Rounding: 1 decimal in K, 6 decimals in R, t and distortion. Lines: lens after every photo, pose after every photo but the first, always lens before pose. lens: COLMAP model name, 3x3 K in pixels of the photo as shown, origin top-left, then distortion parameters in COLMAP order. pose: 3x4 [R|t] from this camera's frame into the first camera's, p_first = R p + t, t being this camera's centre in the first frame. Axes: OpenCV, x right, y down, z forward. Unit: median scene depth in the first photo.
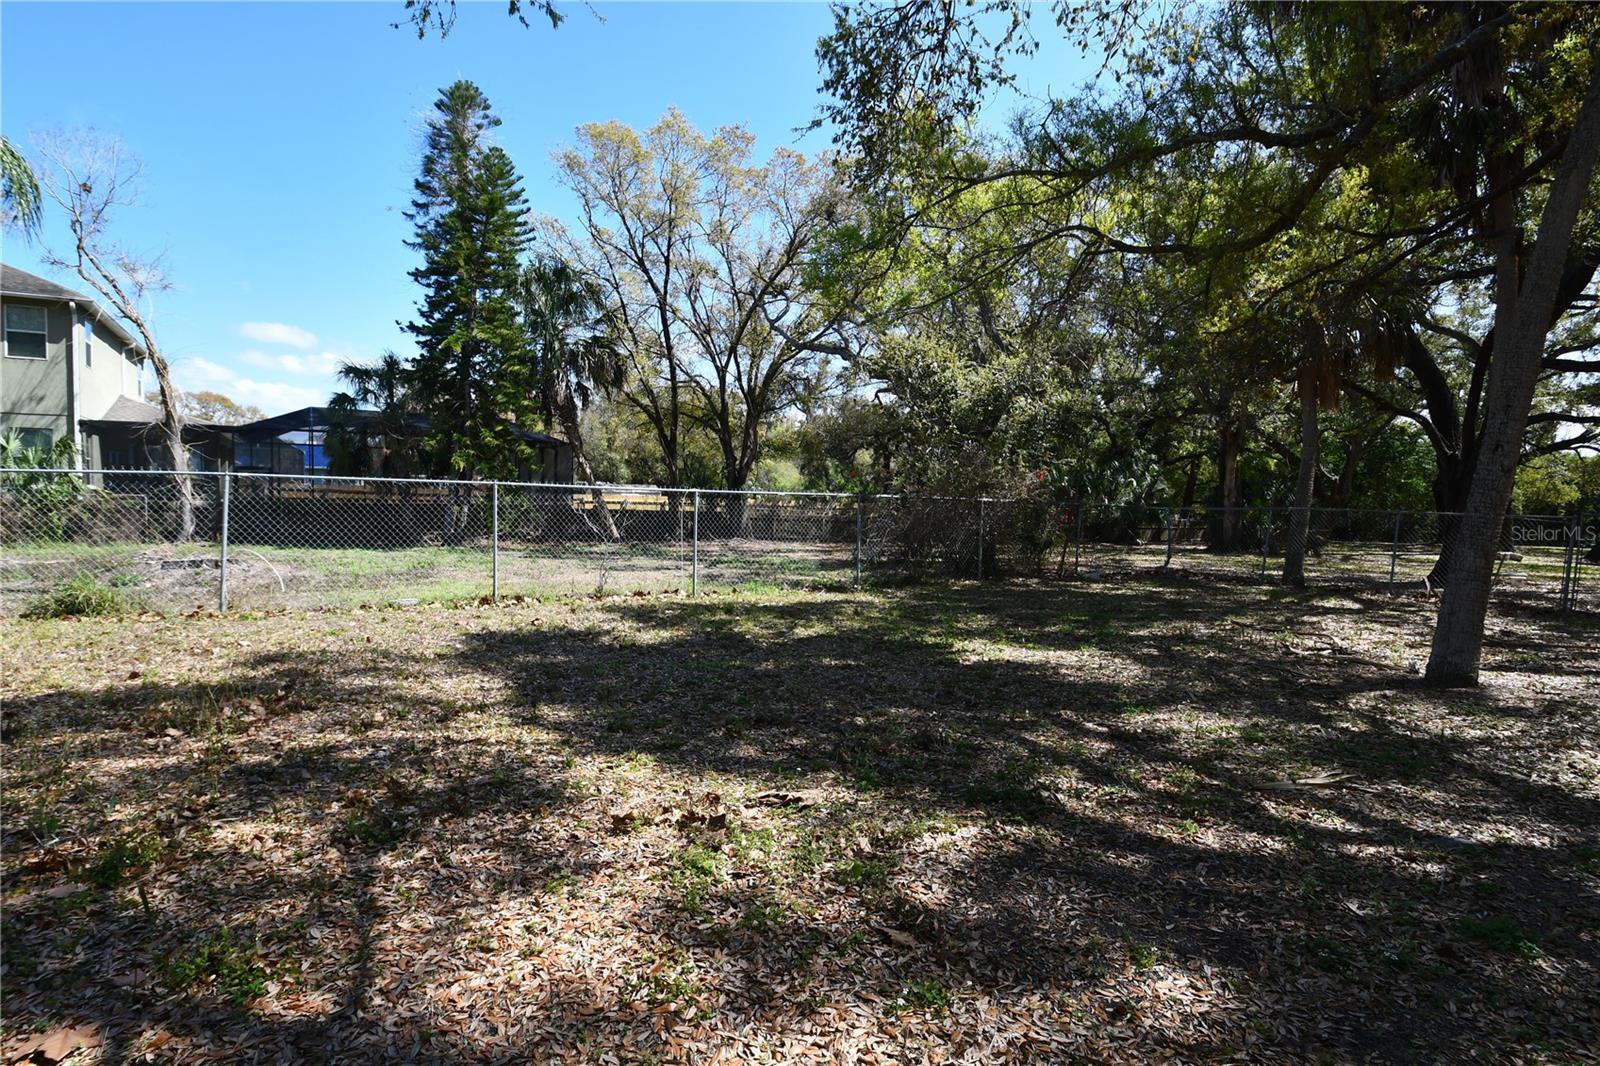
lens RADIAL K [[774.7, 0, 775.3], [0, 774.7, 533.1], [0, 0, 1]] dist [0.004002, -0.015008]
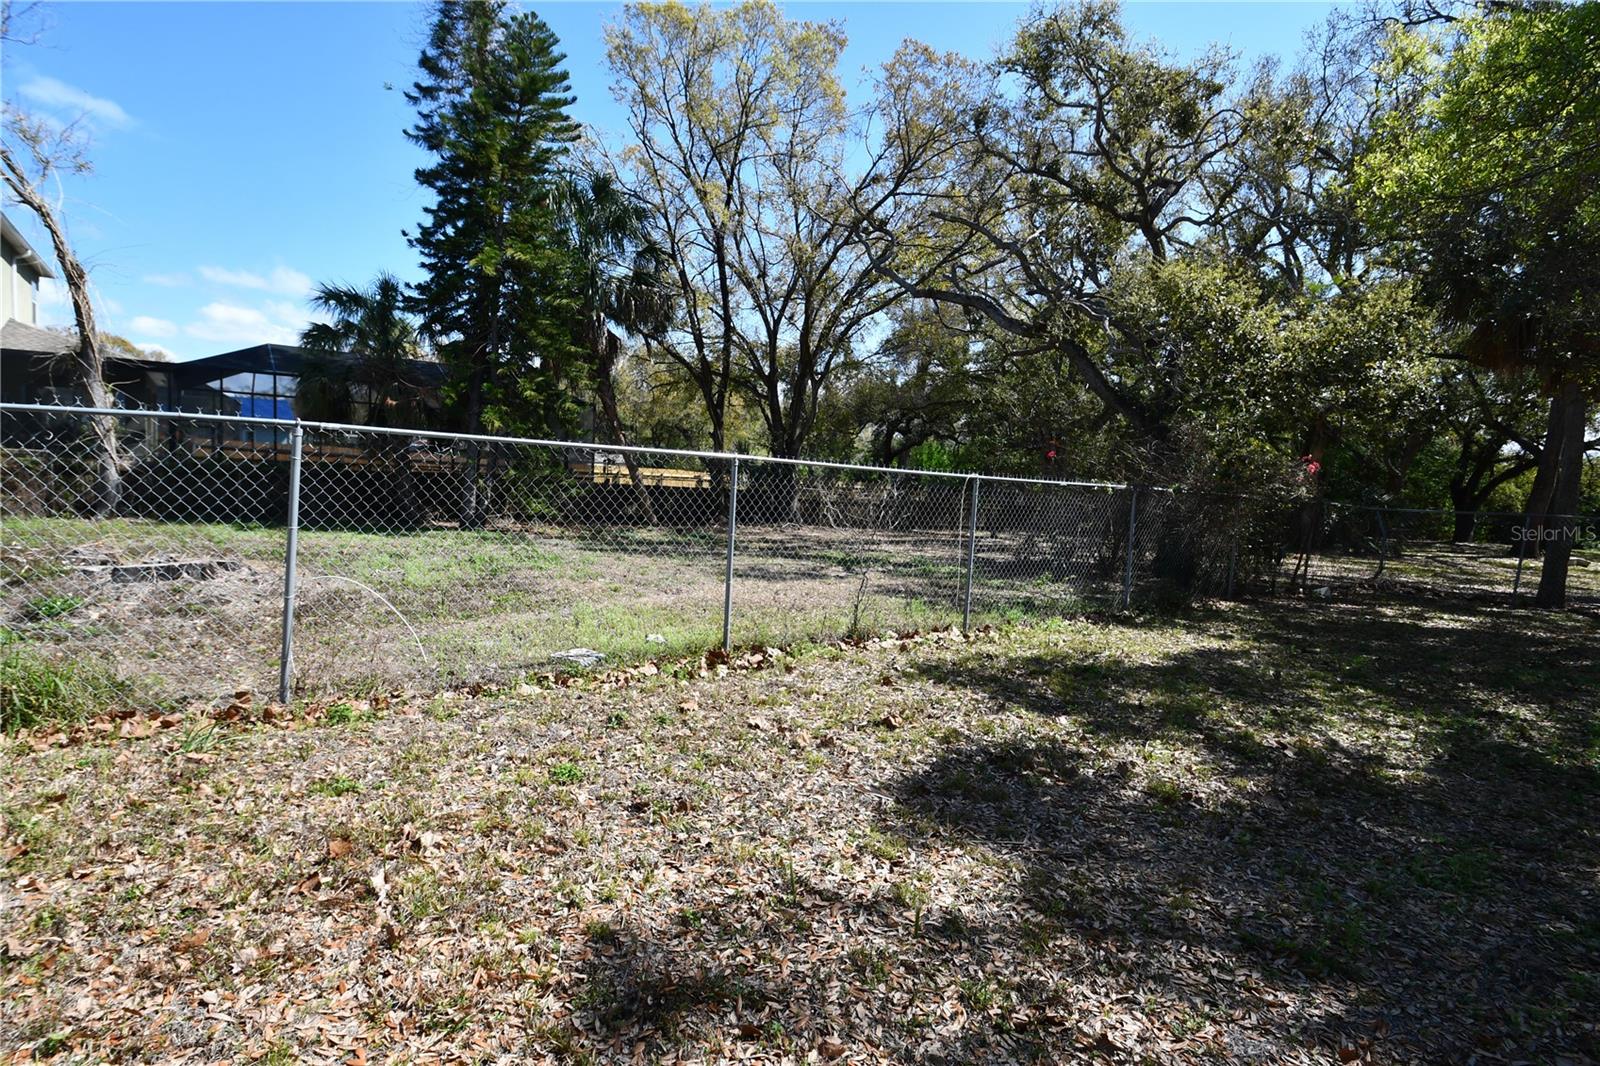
lens RADIAL K [[774.7, 0, 775.3], [0, 774.7, 533.1], [0, 0, 1]] dist [0.004002, -0.015008]
pose [[0.995602, 0.023717, 0.090635, -0.246625], [-0.026858, 0.999075, 0.033590, -0.017770], [-0.089755, -0.035876, 0.995318, 0.263657]]
